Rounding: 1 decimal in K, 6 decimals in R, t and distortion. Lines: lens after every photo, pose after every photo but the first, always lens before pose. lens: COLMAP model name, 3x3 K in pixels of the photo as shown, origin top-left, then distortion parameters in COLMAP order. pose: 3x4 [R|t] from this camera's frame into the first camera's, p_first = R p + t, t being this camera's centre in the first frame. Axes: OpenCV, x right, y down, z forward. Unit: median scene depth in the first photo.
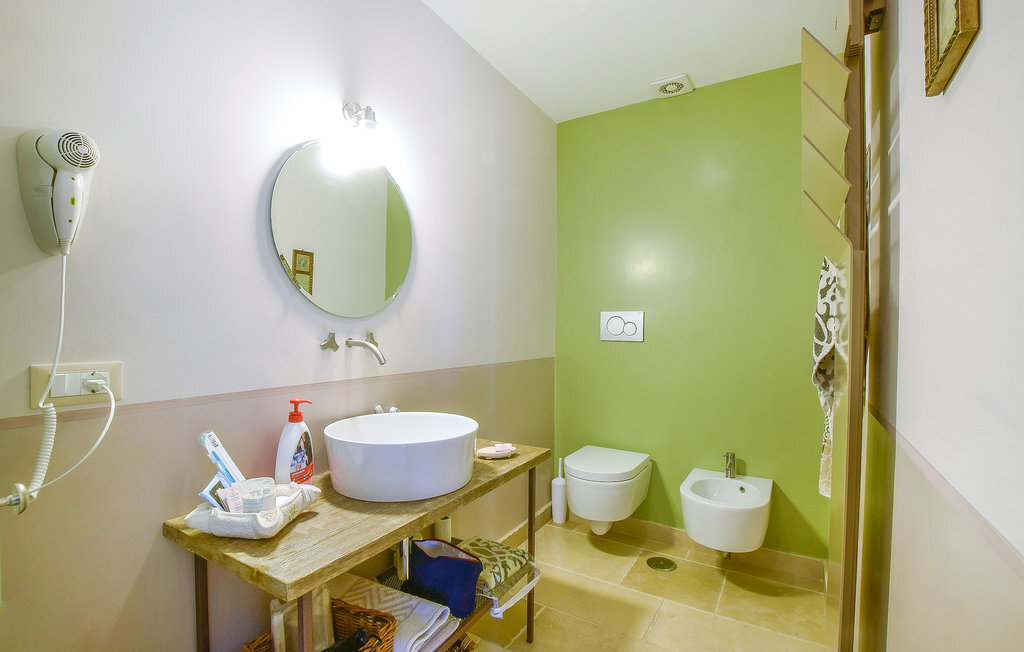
lens RADIAL K [[452.3, 0, 507.4], [0, 452.3, 334.0], [0, 0, 1]] dist [-0.028048, 0.000132]
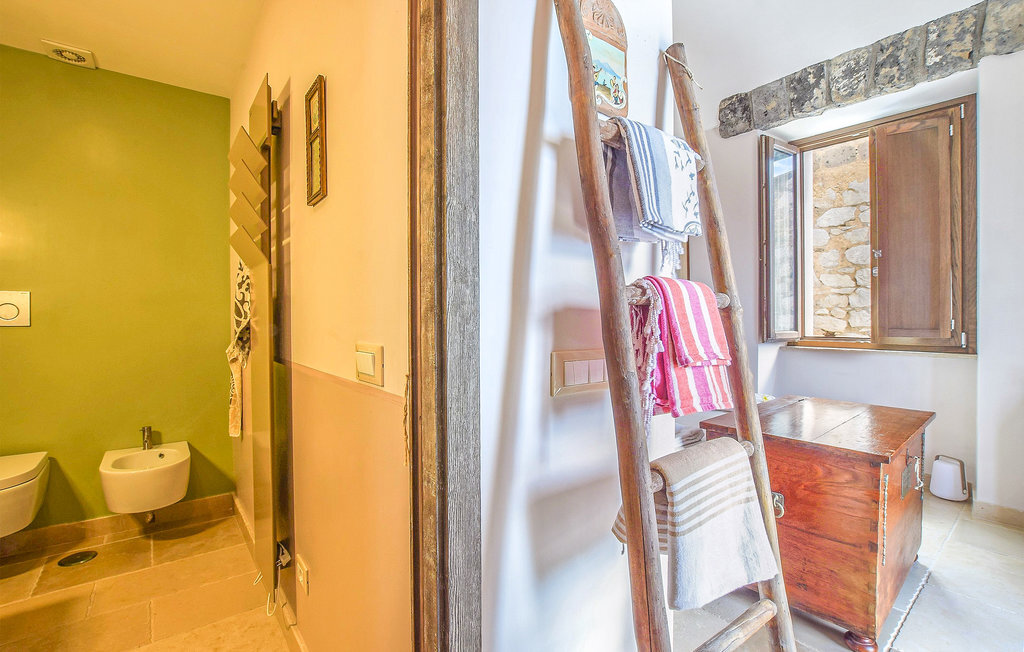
lens RADIAL K [[462.9, 0, 510.7], [0, 462.9, 320.4], [0, 0, 1]] dist [-0.051623, 0.014351]
pose [[0.330615, -0.026929, 0.943381, -0.268328], [0.017968, 0.999591, 0.022237, 0.003954], [-0.943595, 0.009599, 0.330964, -0.220270]]
